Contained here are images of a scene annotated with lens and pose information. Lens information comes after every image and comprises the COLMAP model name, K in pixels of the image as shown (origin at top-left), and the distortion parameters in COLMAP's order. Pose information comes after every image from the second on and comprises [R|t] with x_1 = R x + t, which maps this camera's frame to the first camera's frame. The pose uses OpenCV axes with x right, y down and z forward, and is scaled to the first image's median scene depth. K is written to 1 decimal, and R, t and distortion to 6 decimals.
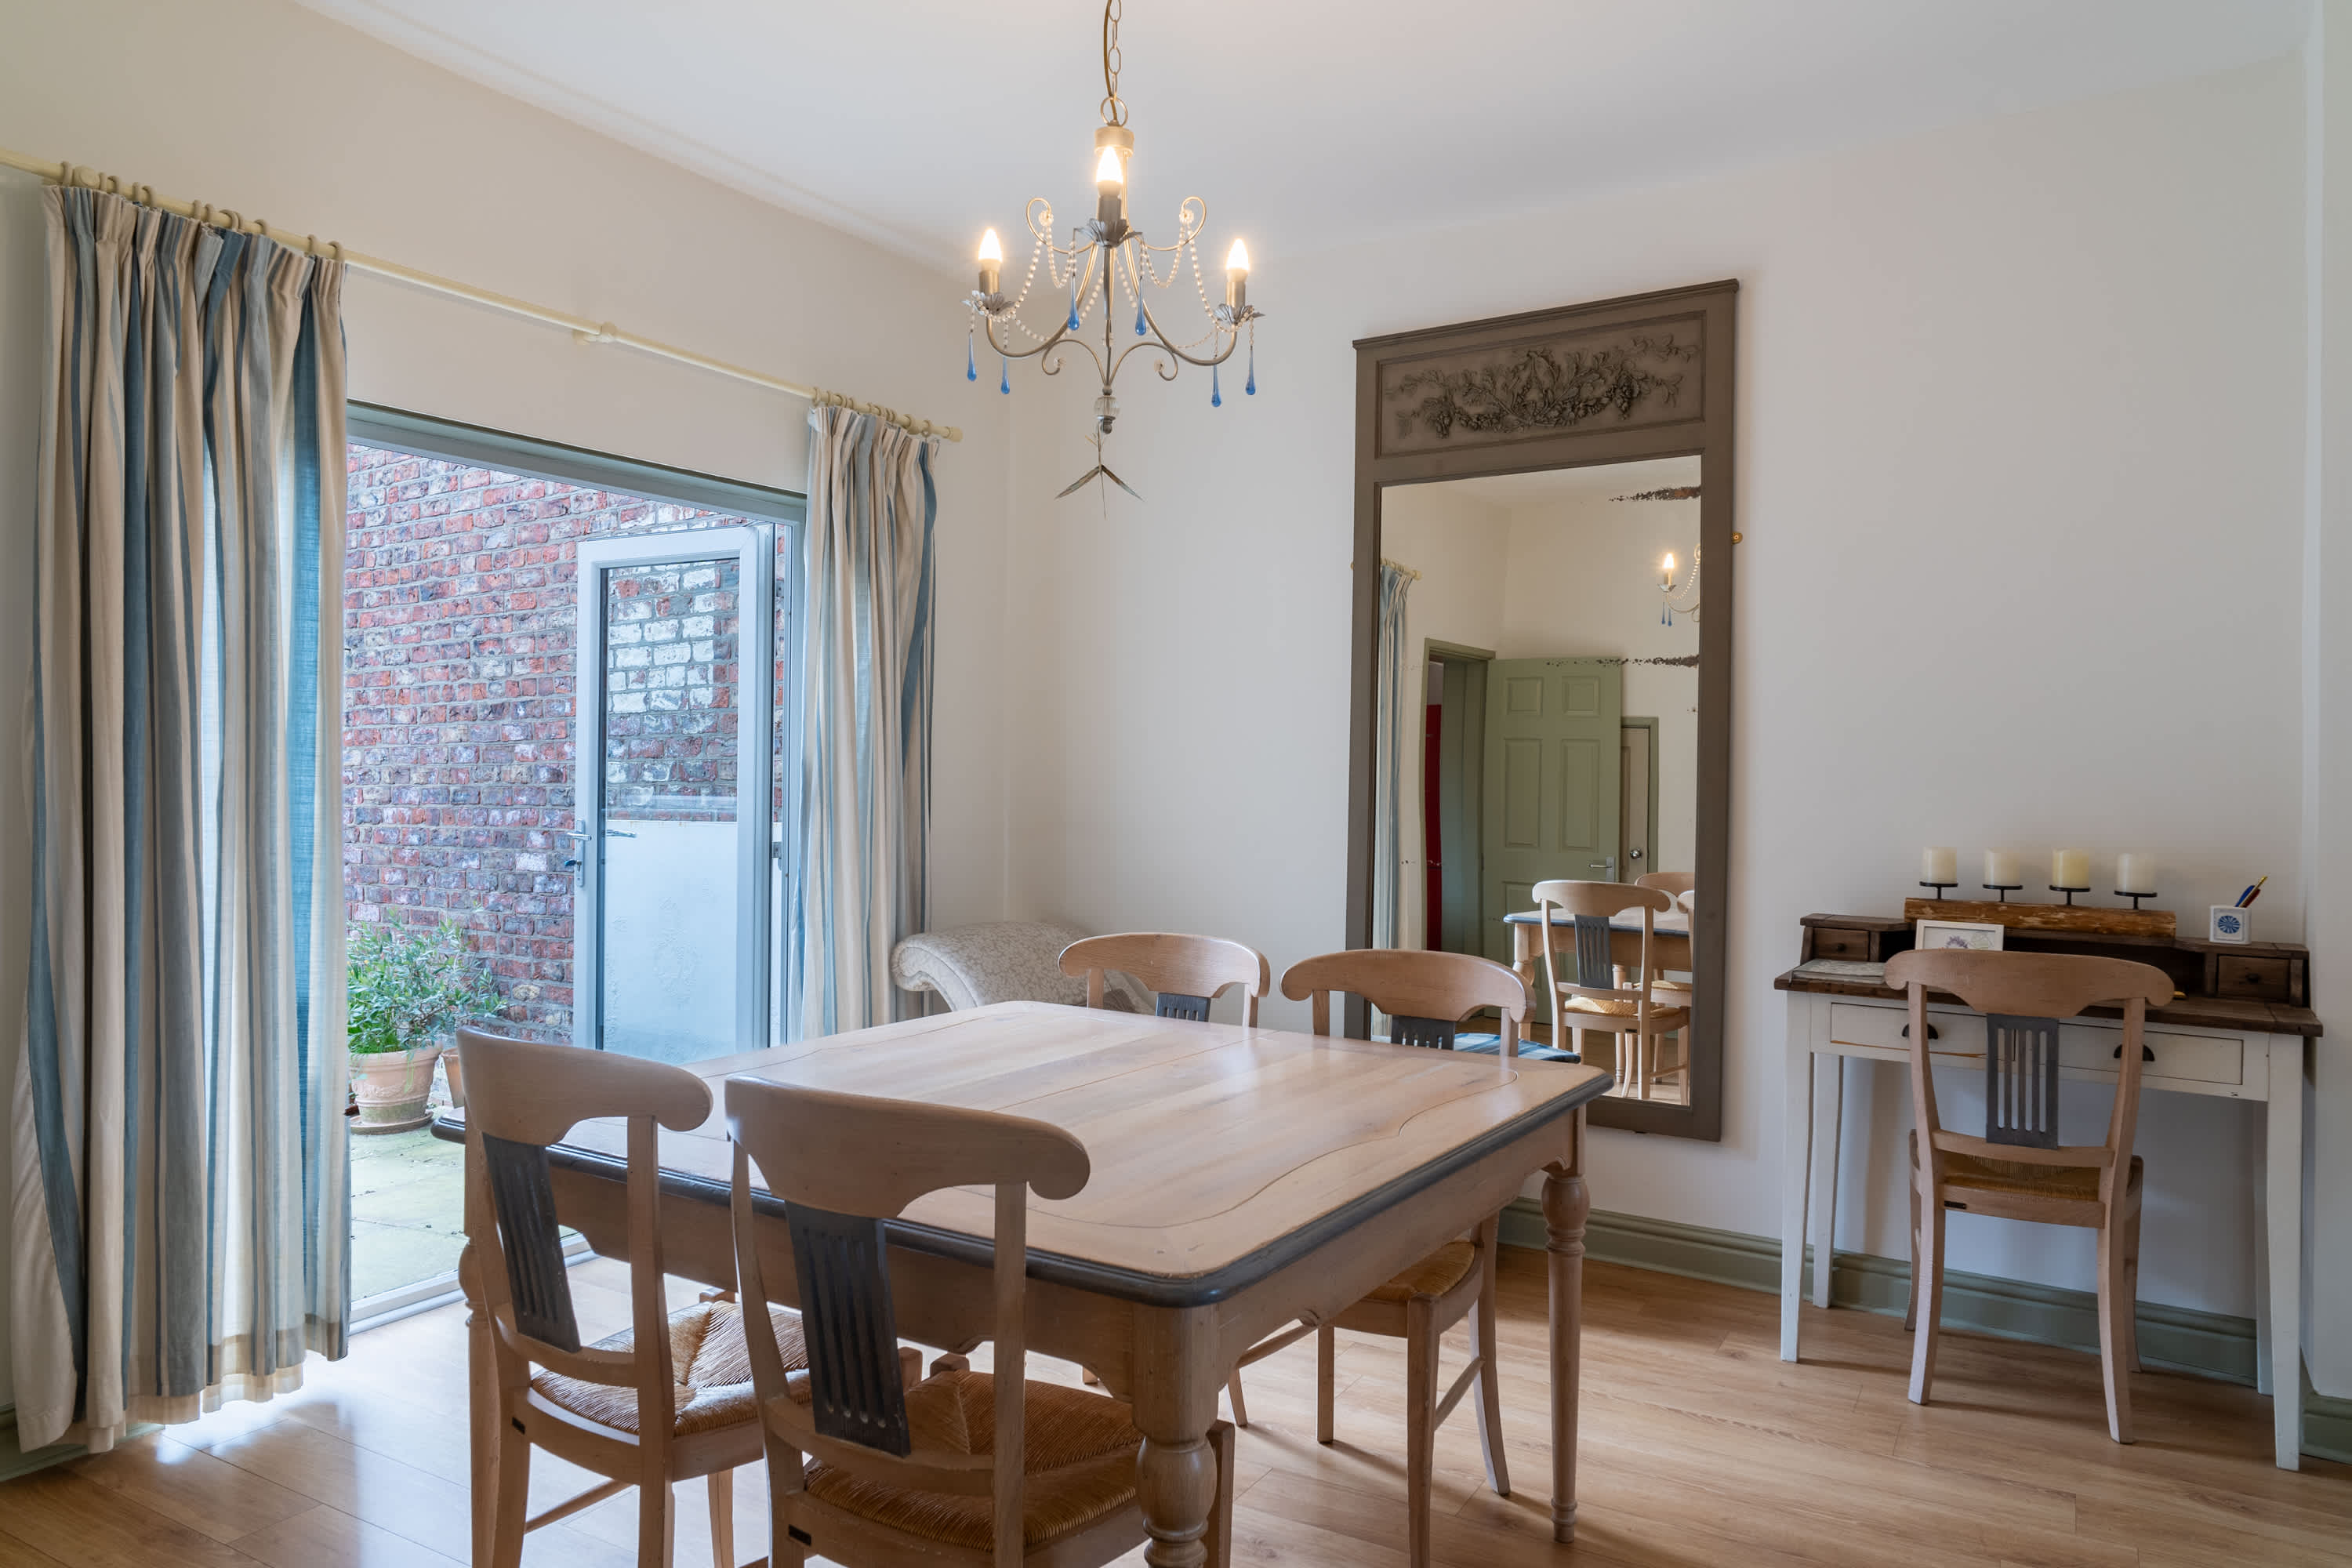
lens RADIAL K [[1470.3, 0, 1176.0], [0, 1470.3, 784.0], [0, 0, 1]] dist [-0.001878, 0.002485]
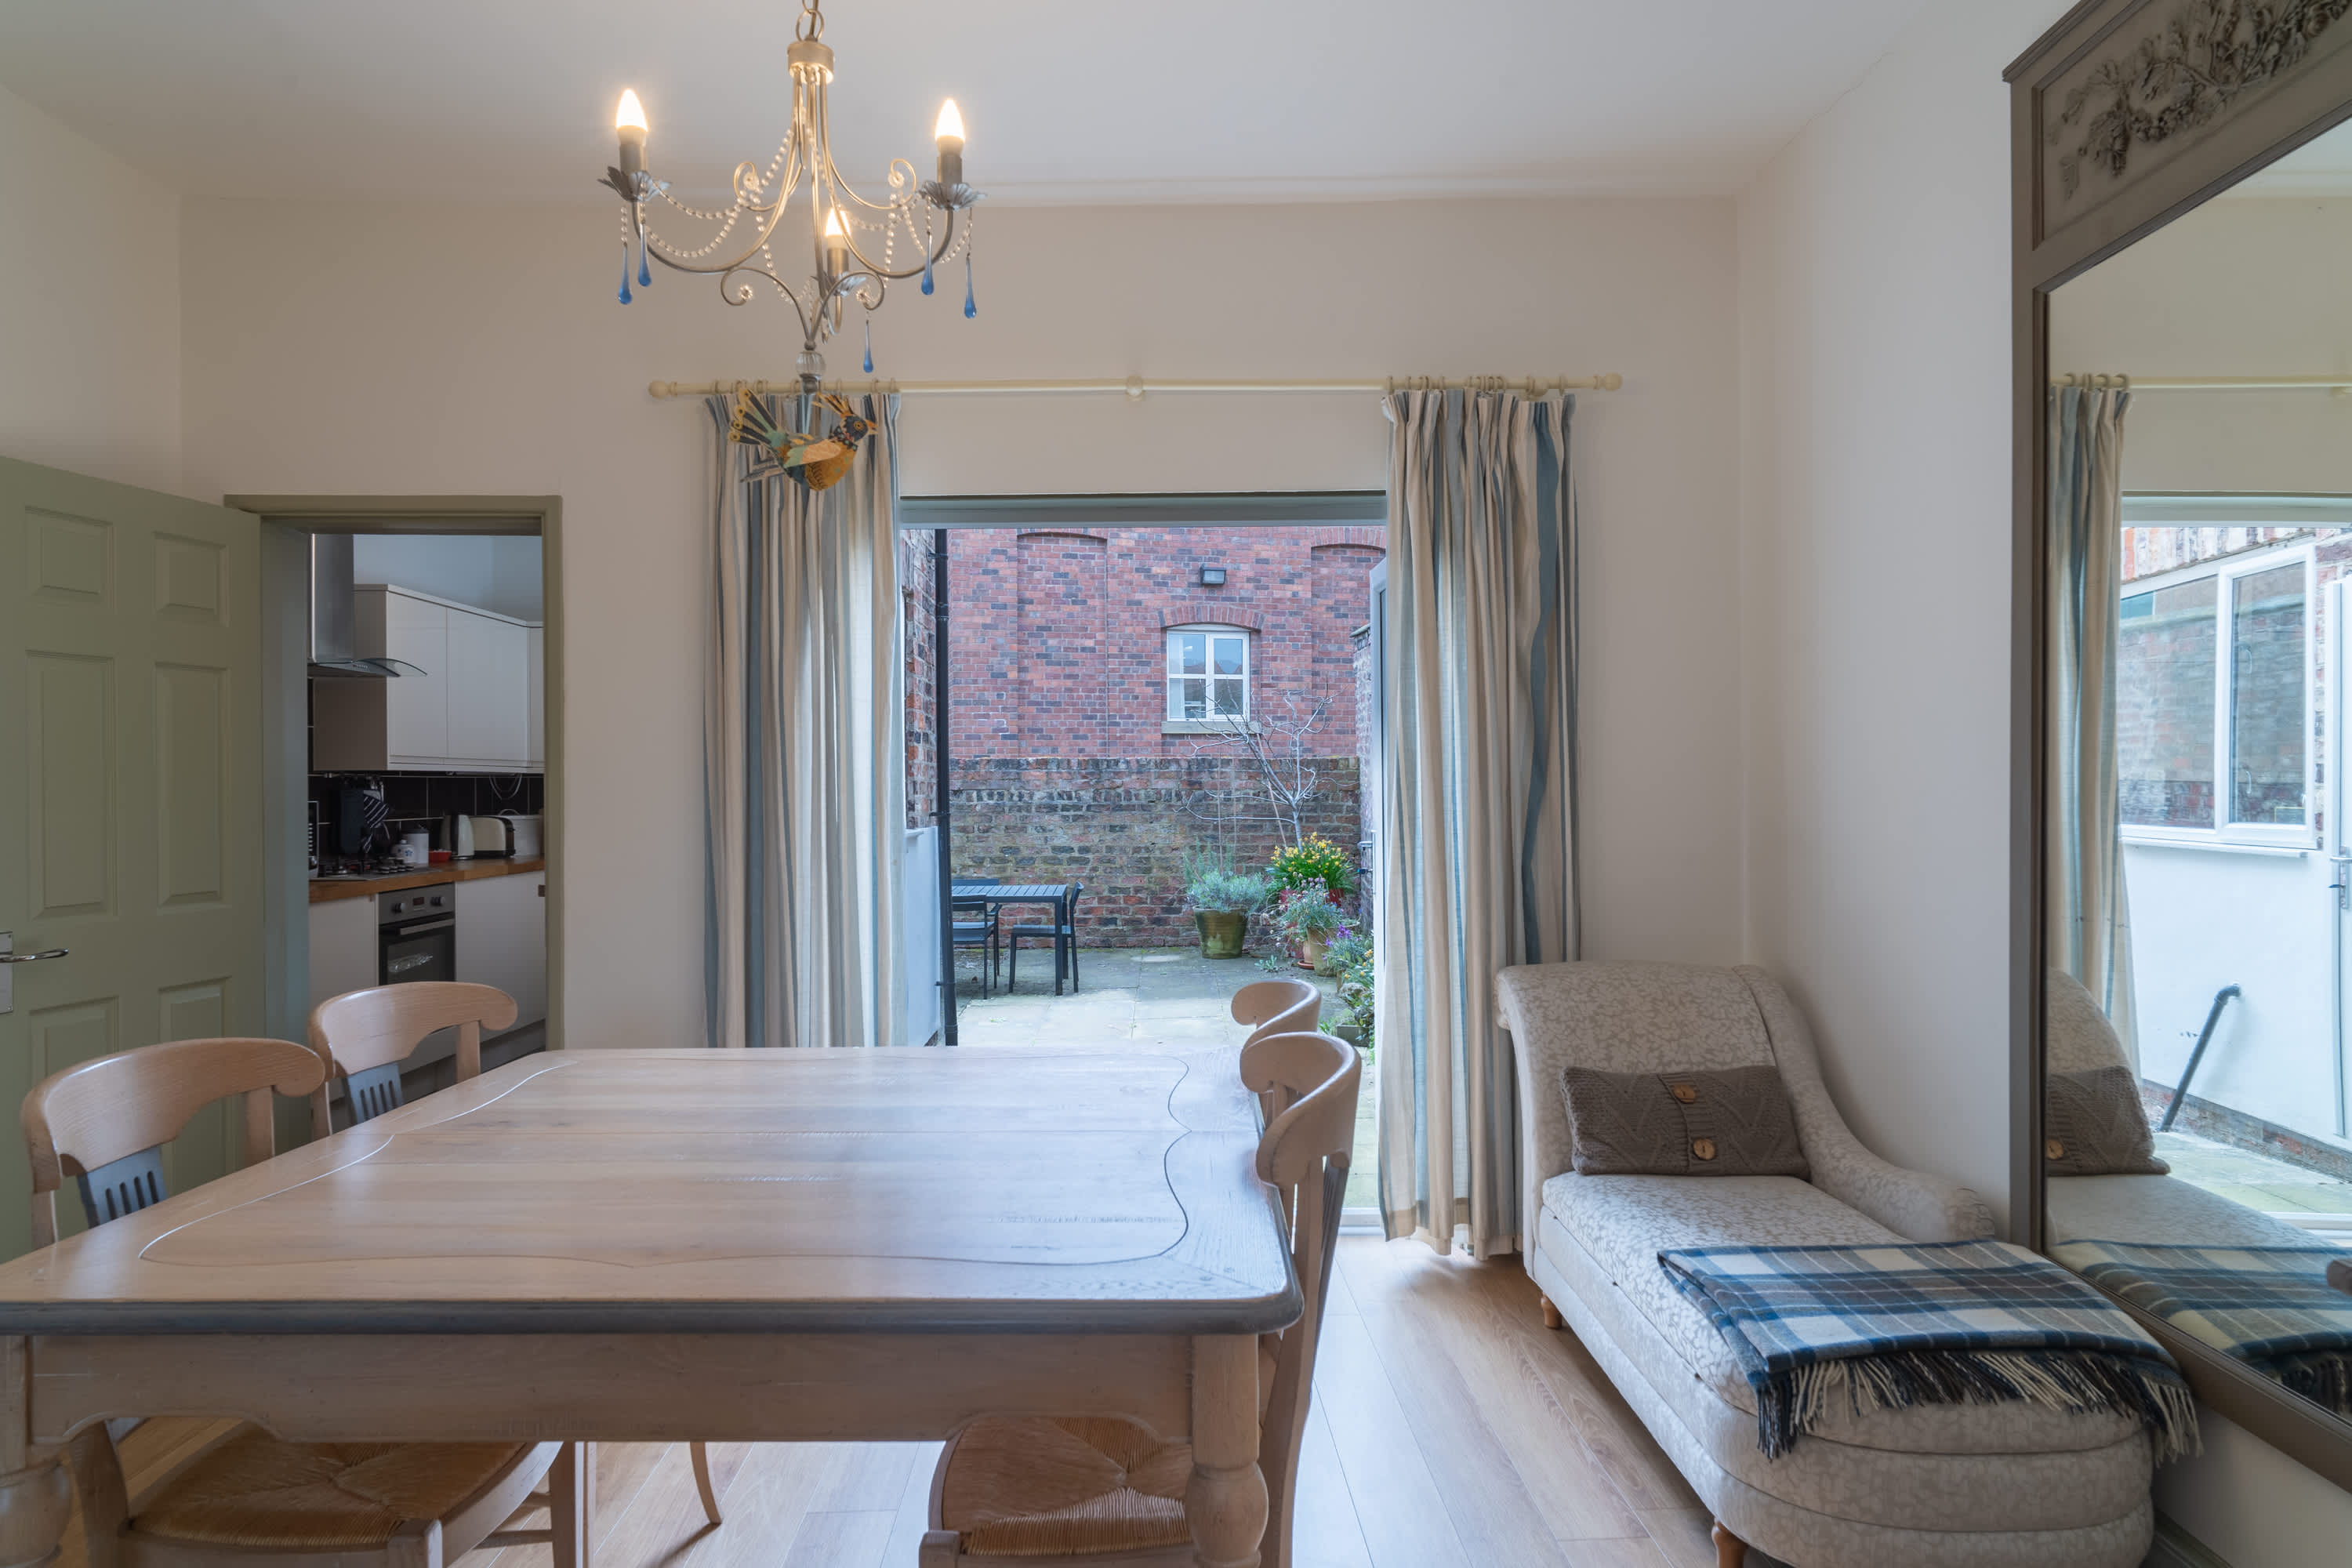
lens RADIAL K [[1384.0, 0, 1176.0], [0, 1384.0, 784.0], [0, 0, 1]] dist [-0.000471, 0.000194]
pose [[0.544695, -0.016318, -0.838476, 0.424647], [0.004095, 0.999851, -0.016798, 0.007265], [0.838625, 0.005716, 0.544680, 0.401552]]
